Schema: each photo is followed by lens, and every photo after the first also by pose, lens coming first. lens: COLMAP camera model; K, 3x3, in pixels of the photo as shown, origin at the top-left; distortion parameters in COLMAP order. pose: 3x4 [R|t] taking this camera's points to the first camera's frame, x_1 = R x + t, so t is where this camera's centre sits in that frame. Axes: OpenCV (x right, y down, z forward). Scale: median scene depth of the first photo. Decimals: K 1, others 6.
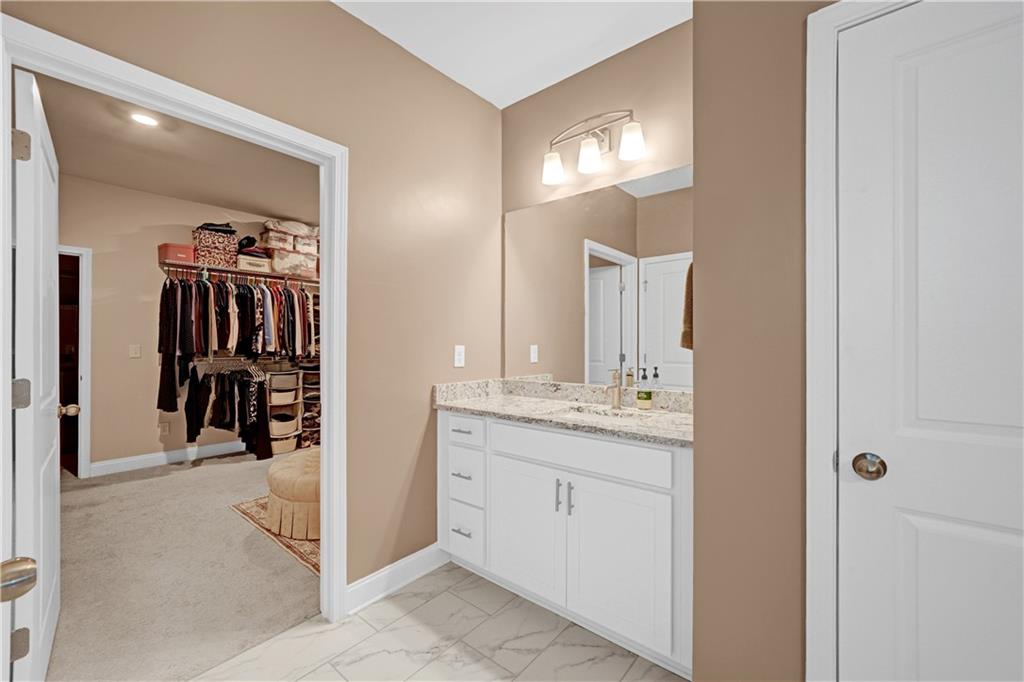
lens RADIAL K [[410.8, 0, 506.3], [0, 410.8, 338.8], [0, 0, 1]] dist [-0.001187, 0.002191]
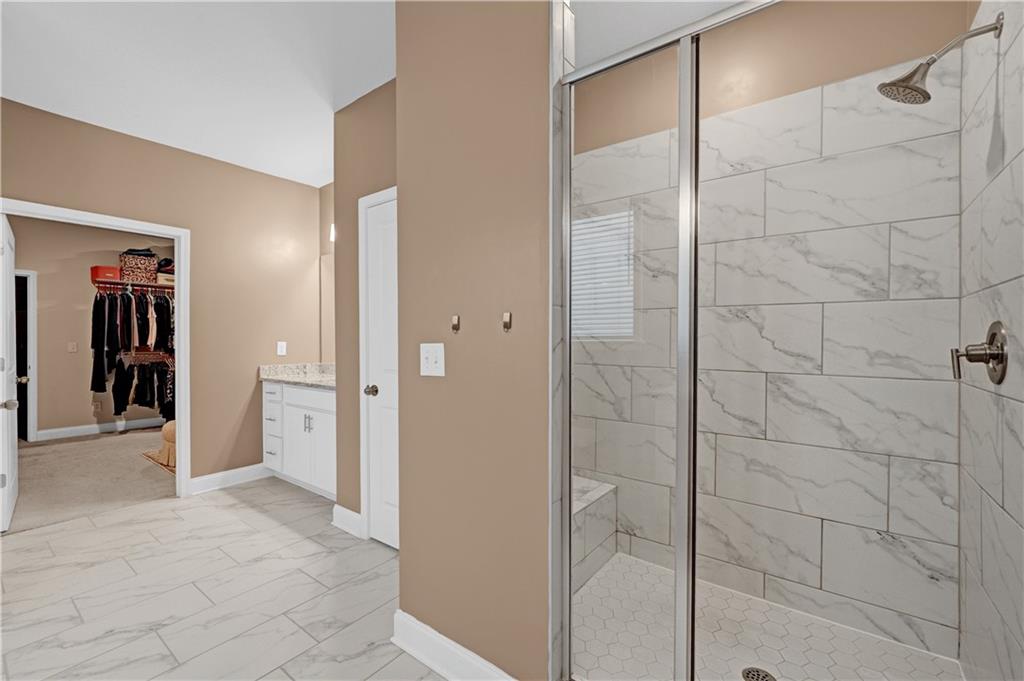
lens RADIAL K [[415.5, 0, 508.0], [0, 415.5, 338.2], [0, 0, 1]] dist [0.000484, 0.001487]
pose [[0.998633, -0.003720, 0.052133, 0.433816], [0.003401, 0.999975, 0.006197, -0.003187], [-0.052155, -0.006011, 0.998621, -0.419017]]
